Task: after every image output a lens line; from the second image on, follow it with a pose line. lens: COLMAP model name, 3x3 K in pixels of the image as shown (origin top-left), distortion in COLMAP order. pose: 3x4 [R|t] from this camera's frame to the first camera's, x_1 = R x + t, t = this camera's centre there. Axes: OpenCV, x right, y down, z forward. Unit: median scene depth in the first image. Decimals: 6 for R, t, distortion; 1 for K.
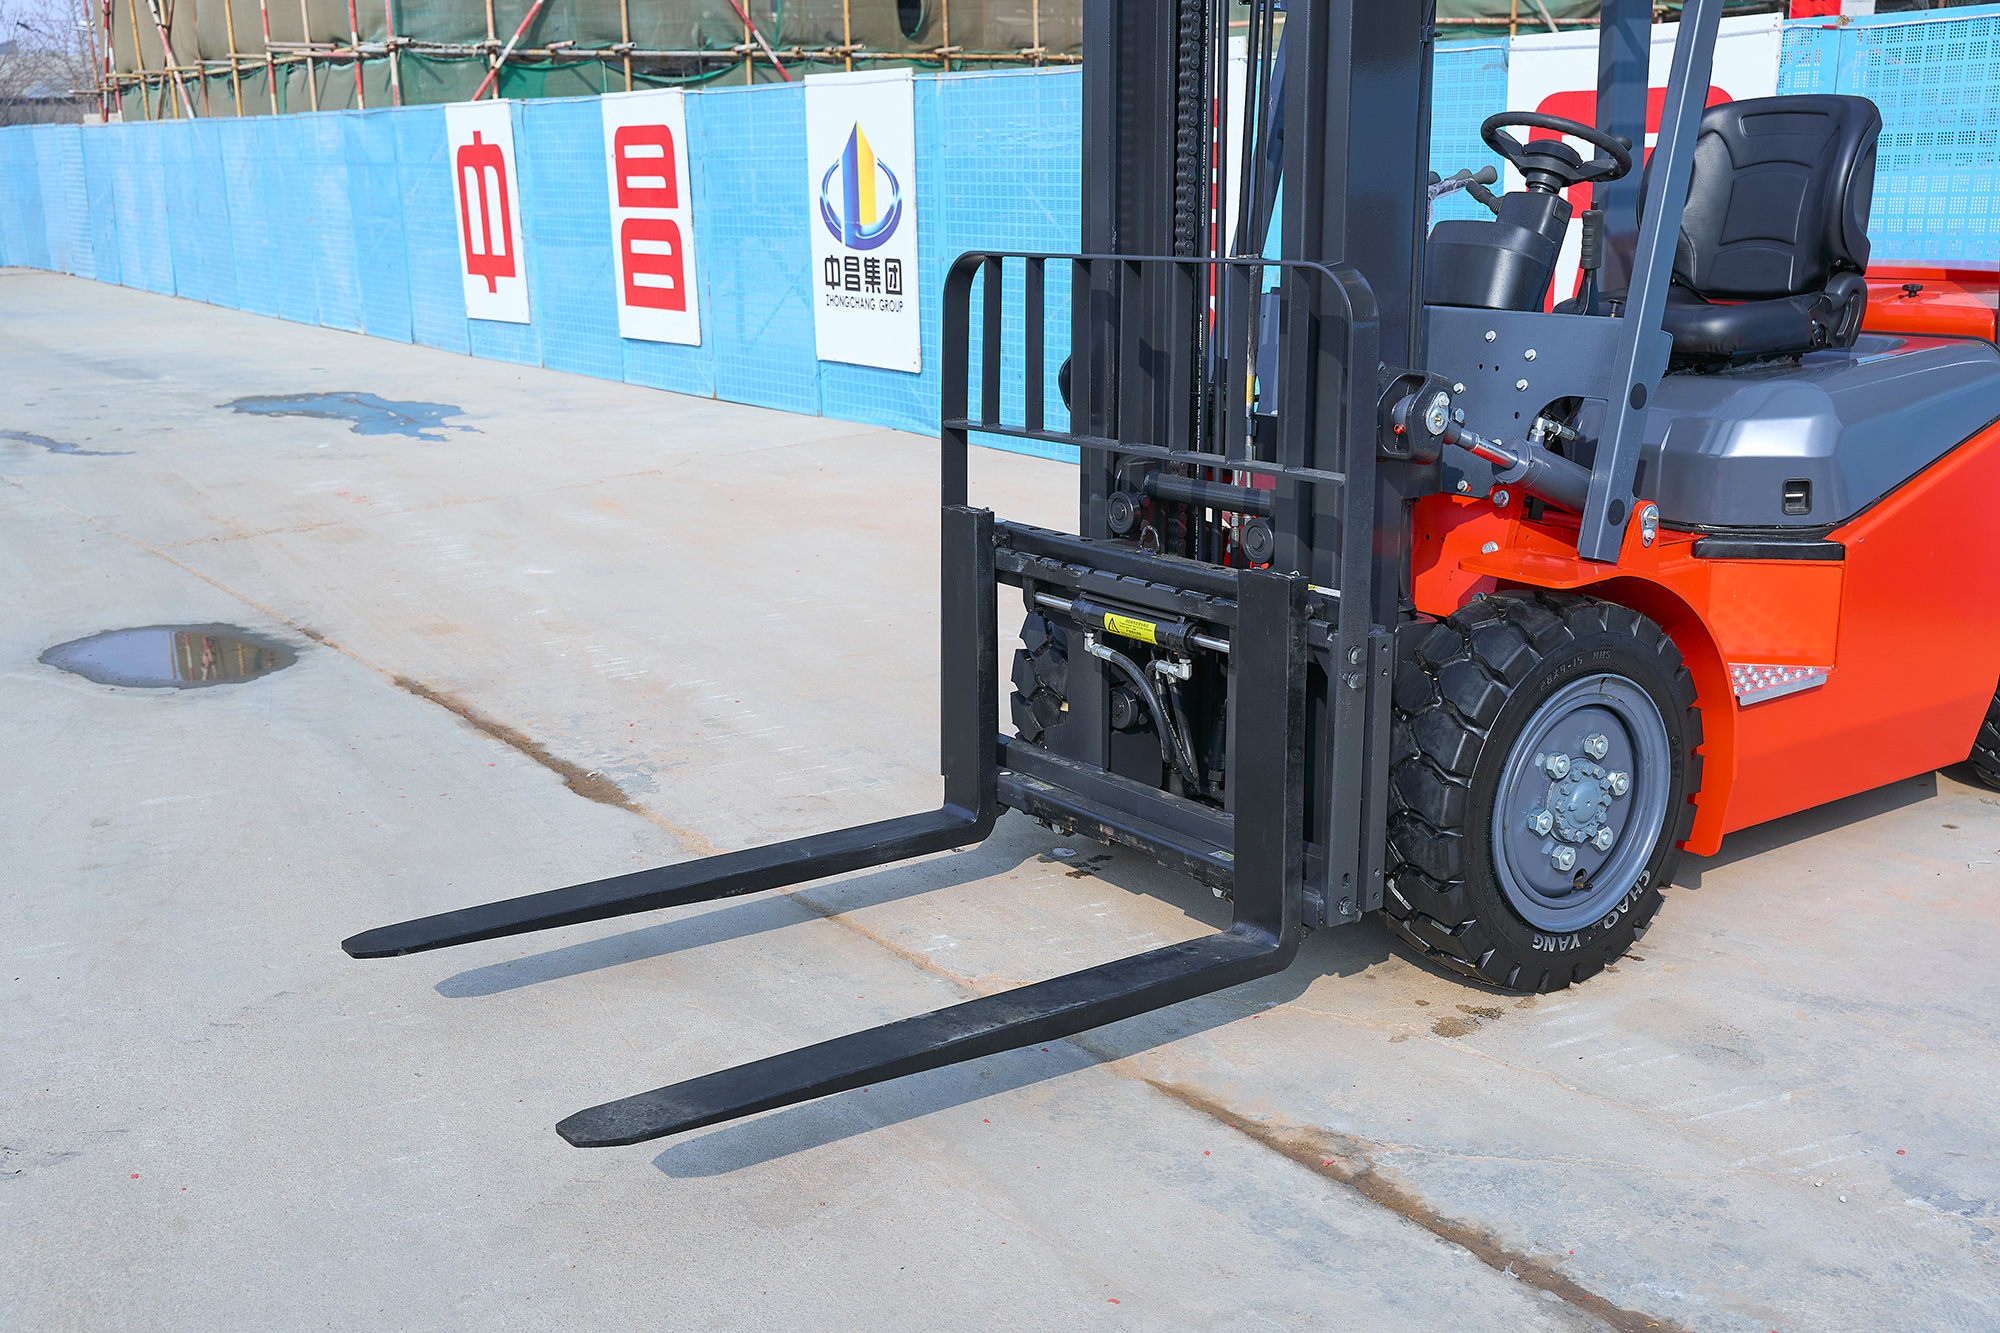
lens RADIAL K [[2041.5, 0, 988.0], [0, 2041.5, 673.4], [0, 0, 1]] dist [-0.002510, 0.000000]
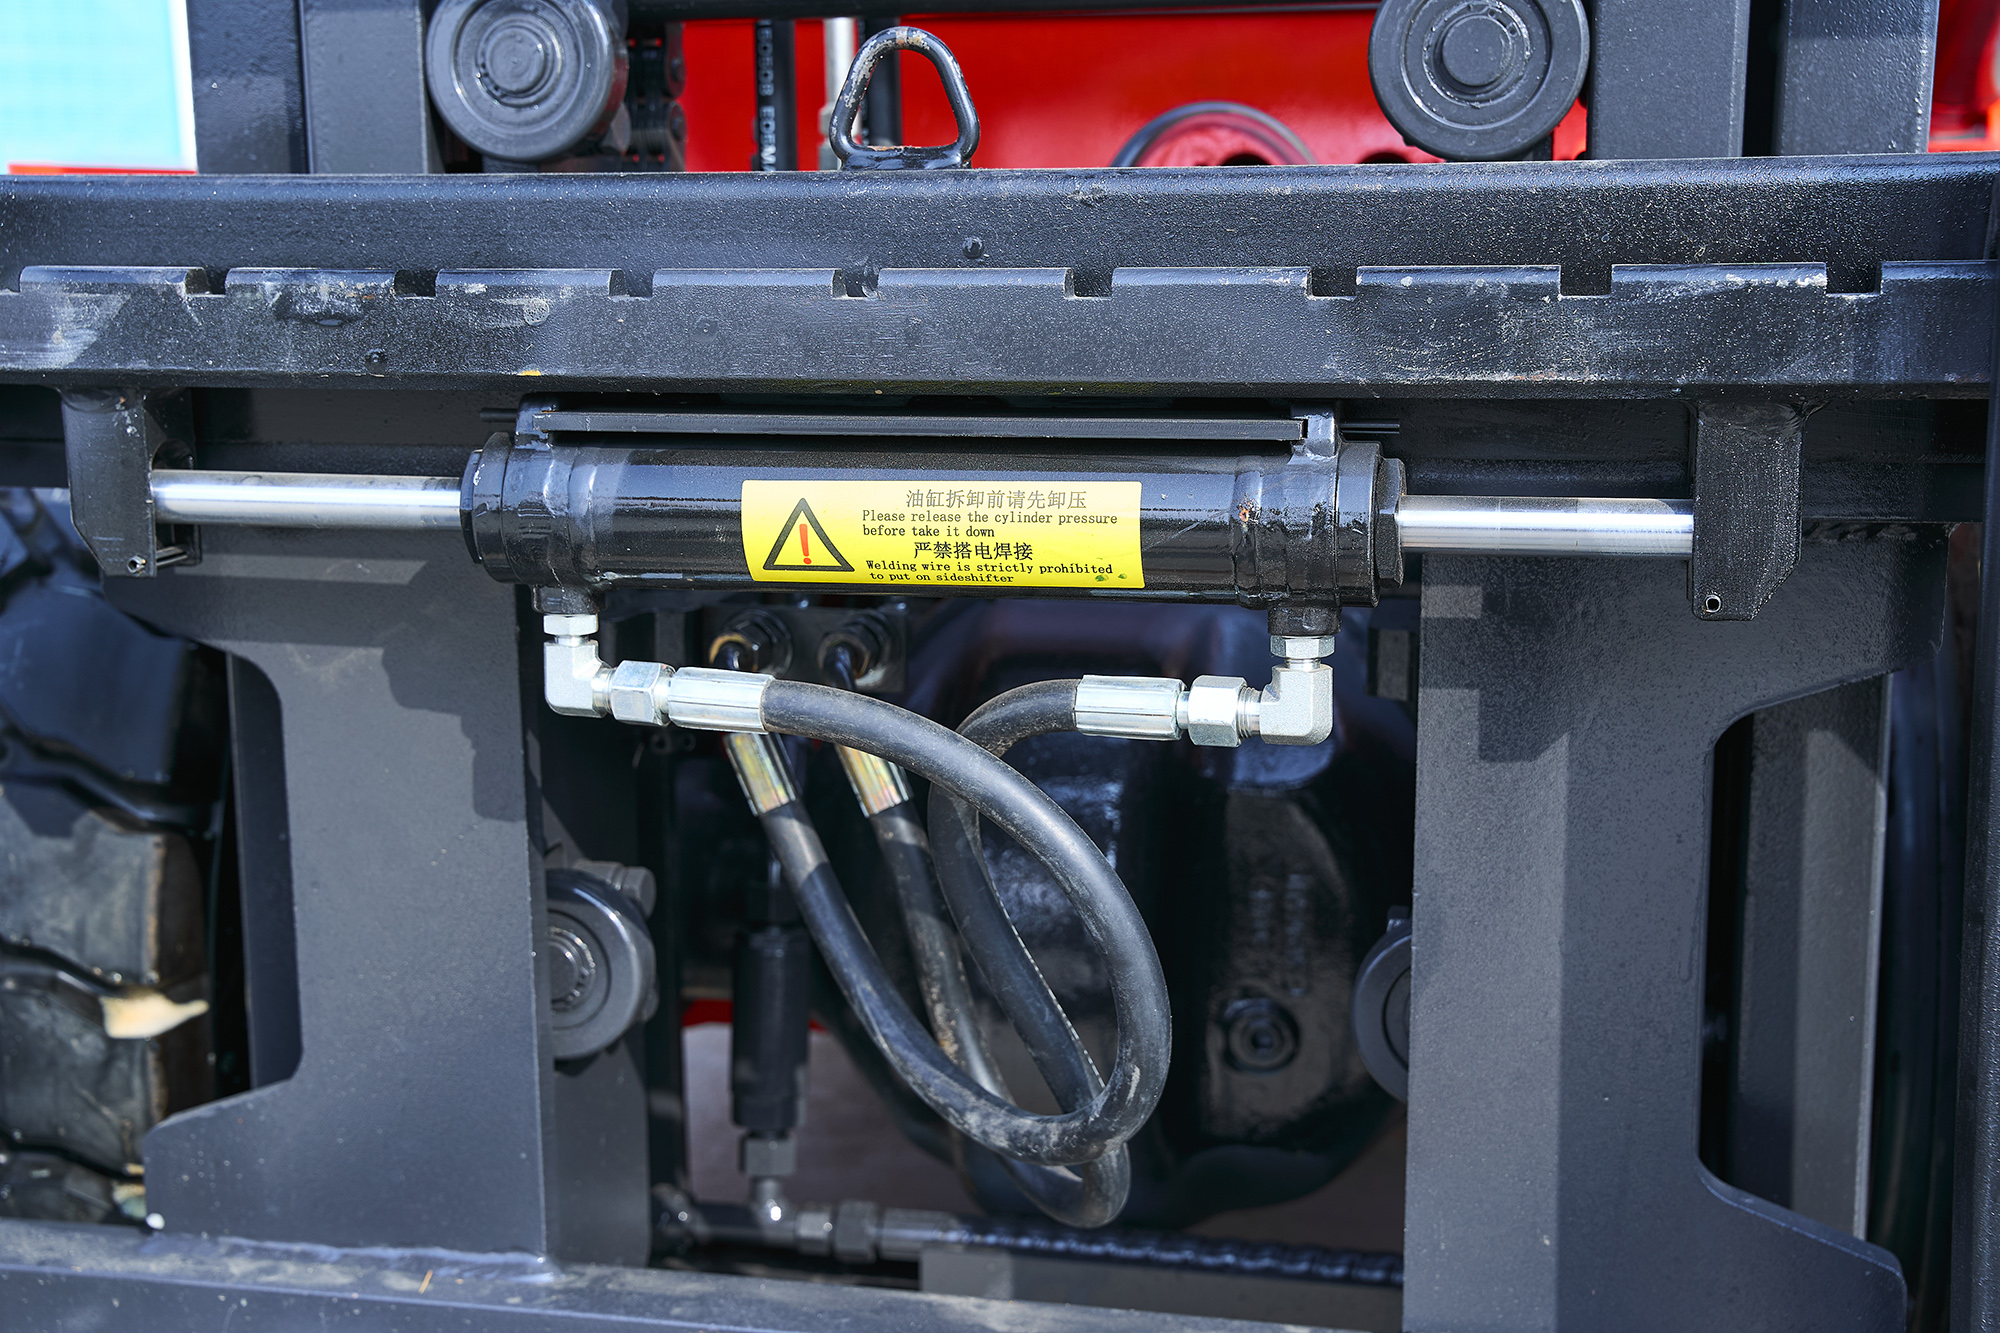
lens RADIAL K [[2489.4, 0, 994.9], [0, 2489.4, 664.3], [0, 0, 1]] dist [0.076524, 0.000000]
pose [[0.743591, -0.114791, 0.658707, -0.069369], [0.154817, 0.987940, -0.002602, -0.007169], [-0.650464, 0.103914, 0.752395, 0.681680]]
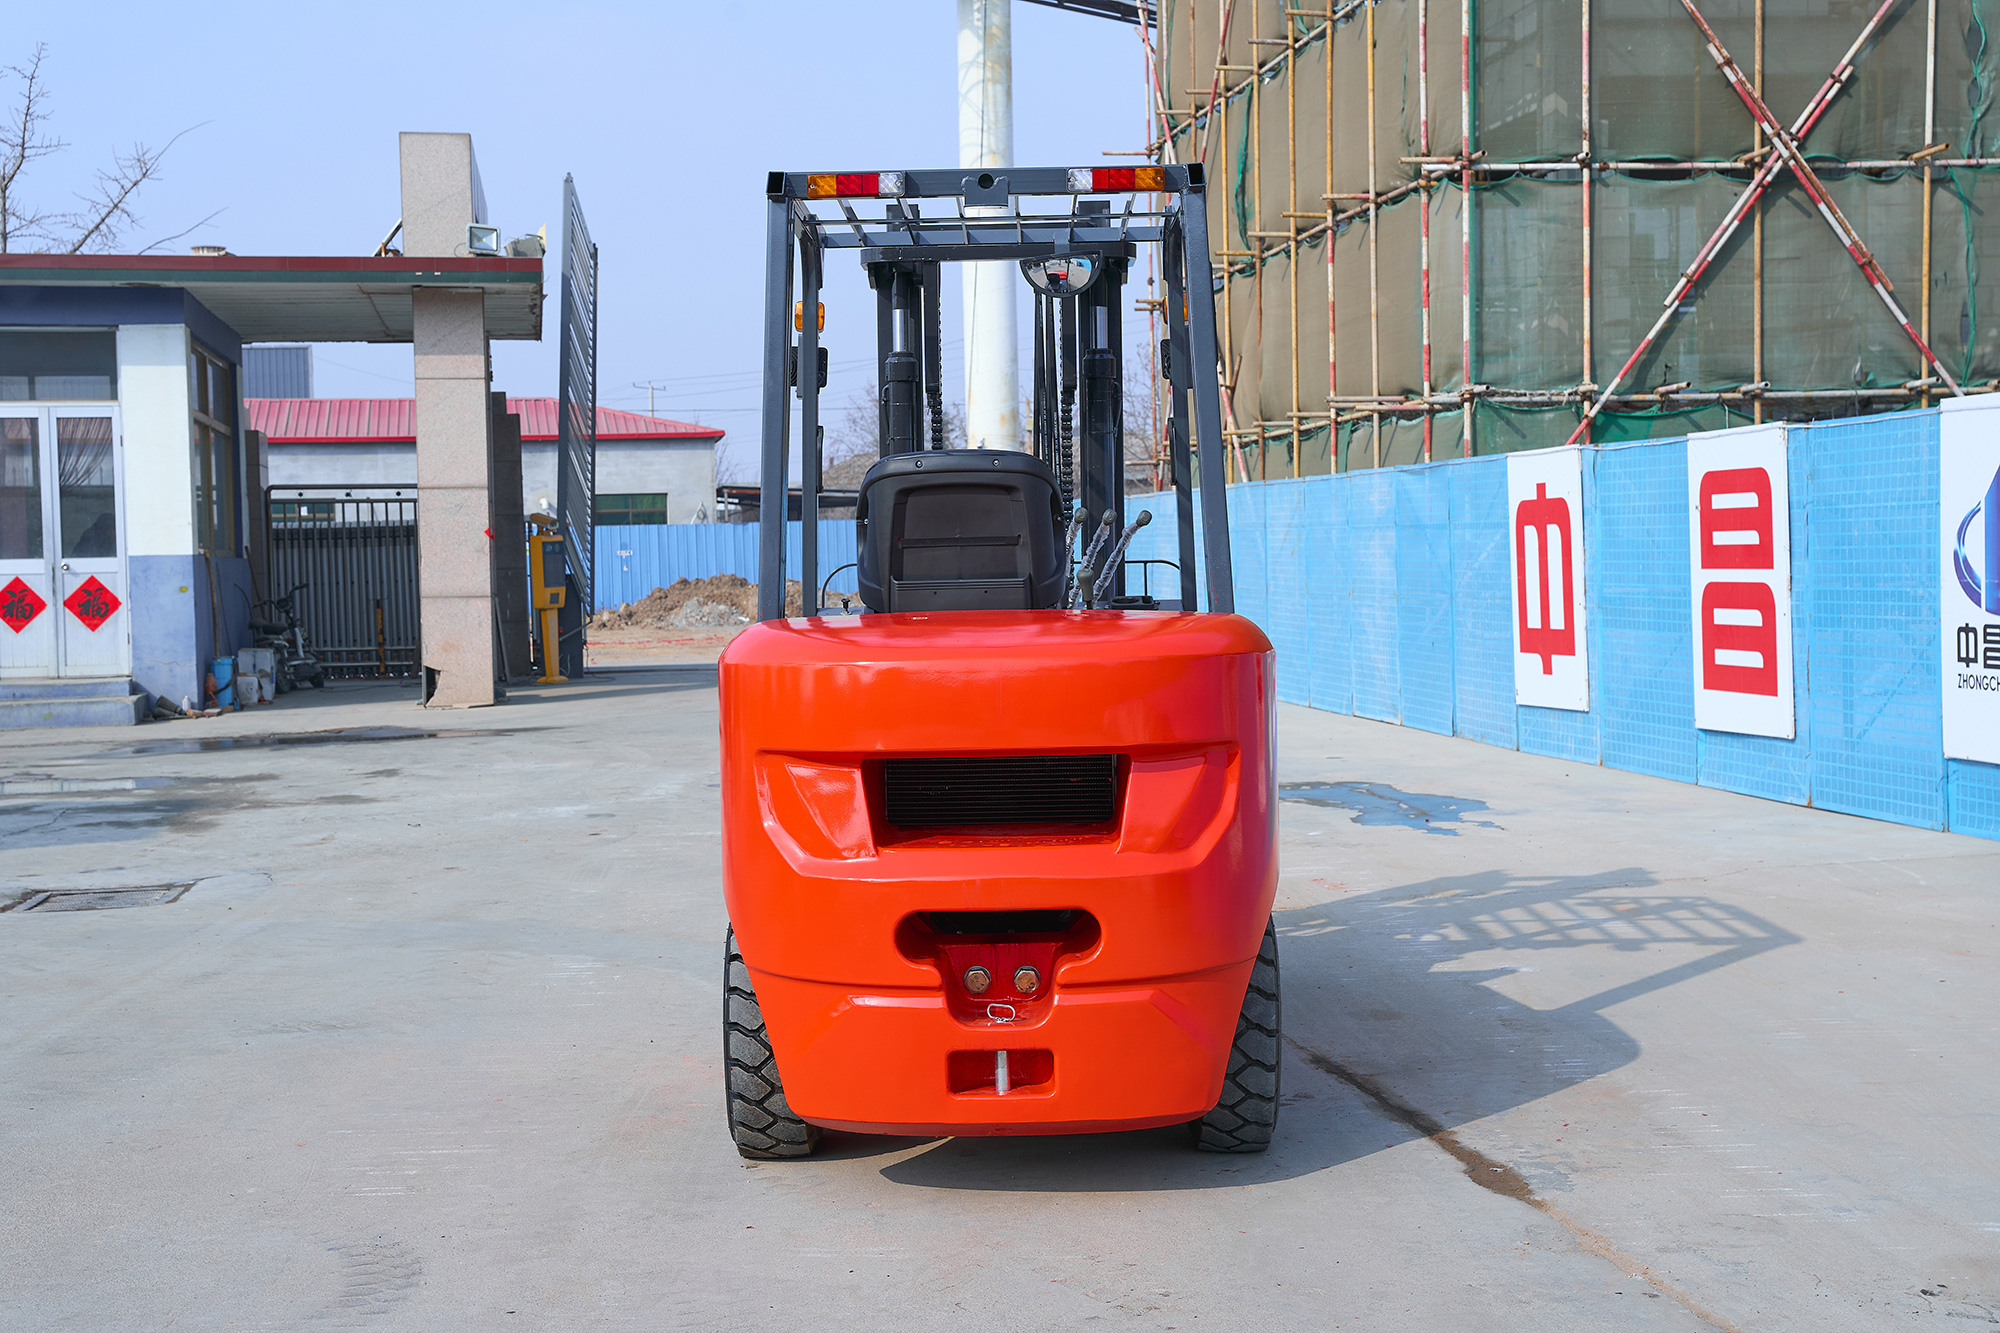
lens RADIAL K [[2643.6, 0, 1013.8], [0, 2643.6, 662.5], [0, 0, 1]] dist [0.150173, 0.000000]
pose [[0.897092, 0.017821, -0.441485, 0.124823], [-0.106513, 0.978442, -0.176938, 0.070628], [0.428814, 0.205753, 0.879650, -0.117750]]
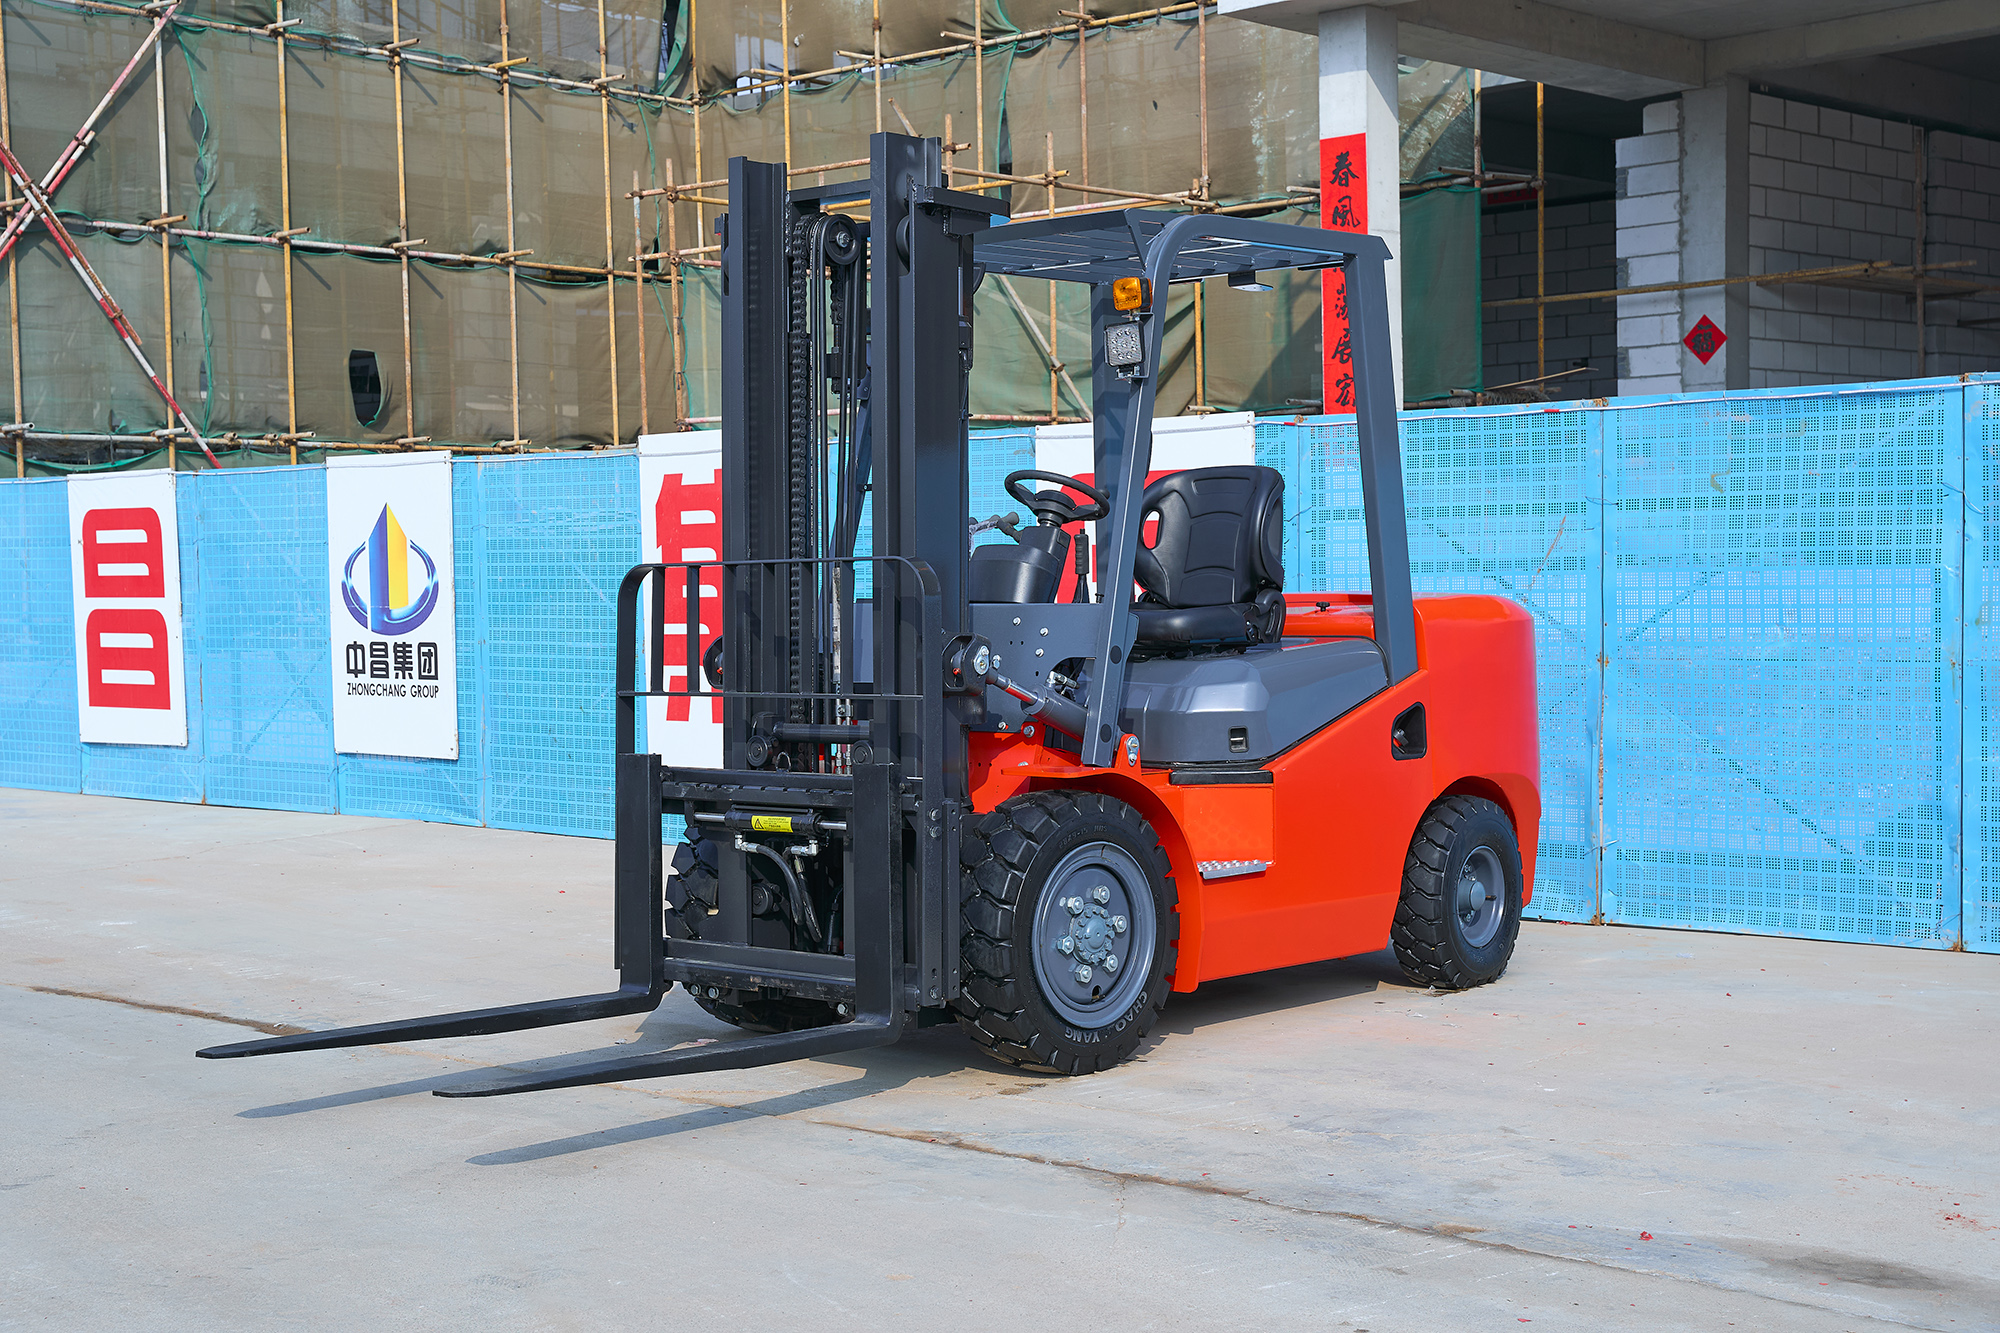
lens RADIAL K [[2761.7, 0, 990.5], [0, 2761.7, 680.7], [0, 0, 1]] dist [0.102955, 0.000000]
pose [[0.977631, -0.002084, 0.210318, -0.148717], [0.046840, 0.976996, -0.208049, 0.232103], [-0.205046, 0.213247, 0.955239, -0.696625]]
